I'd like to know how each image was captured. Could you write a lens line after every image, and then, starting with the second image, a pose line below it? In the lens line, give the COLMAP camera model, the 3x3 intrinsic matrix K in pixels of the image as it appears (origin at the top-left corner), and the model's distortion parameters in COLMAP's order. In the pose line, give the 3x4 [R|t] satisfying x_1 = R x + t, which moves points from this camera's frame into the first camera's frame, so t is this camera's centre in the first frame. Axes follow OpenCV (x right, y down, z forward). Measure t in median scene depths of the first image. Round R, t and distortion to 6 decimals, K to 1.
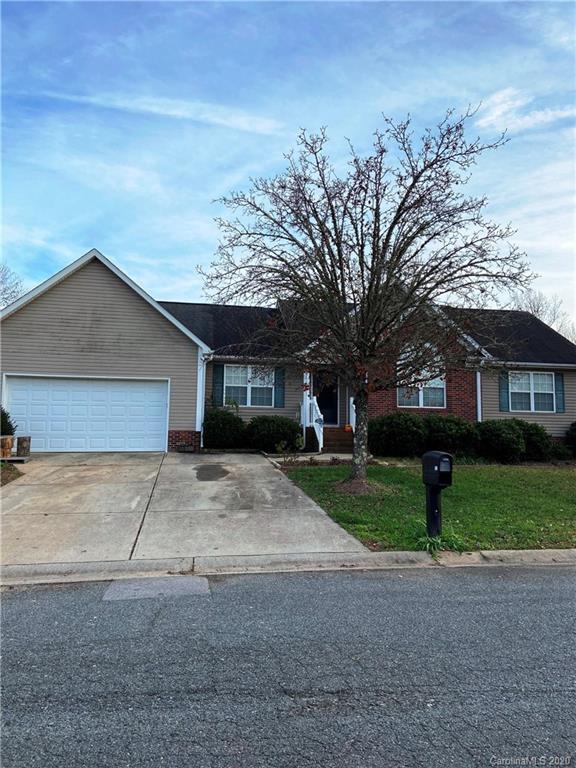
lens RADIAL K [[581.8, 0, 288.0], [0, 581.8, 384.0], [0, 0, 1]] dist [0.080257, -0.002606]
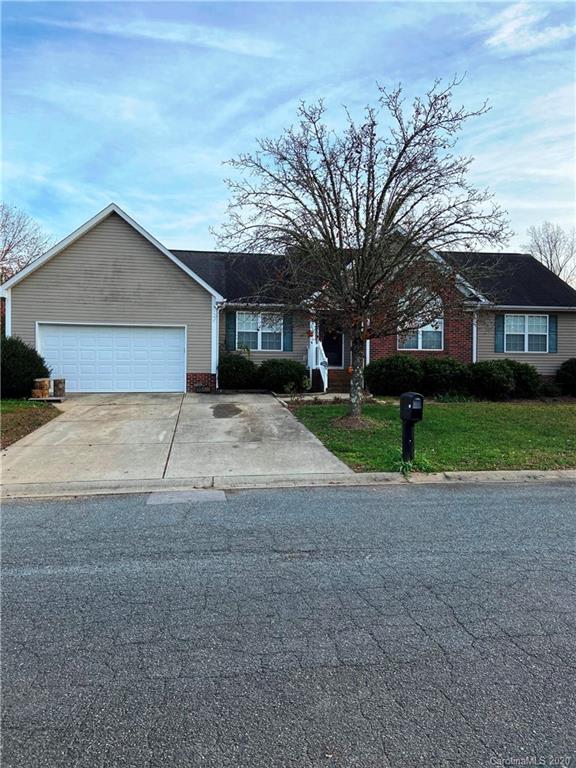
lens RADIAL K [[581.8, 0, 288.0], [0, 581.8, 384.0], [0, 0, 1]] dist [0.080257, -0.002606]
pose [[0.999673, -0.005874, -0.024886, 0.019744], [0.008449, 0.994470, 0.104684, -0.019985], [0.024133, -0.104860, 0.994194, -0.133008]]
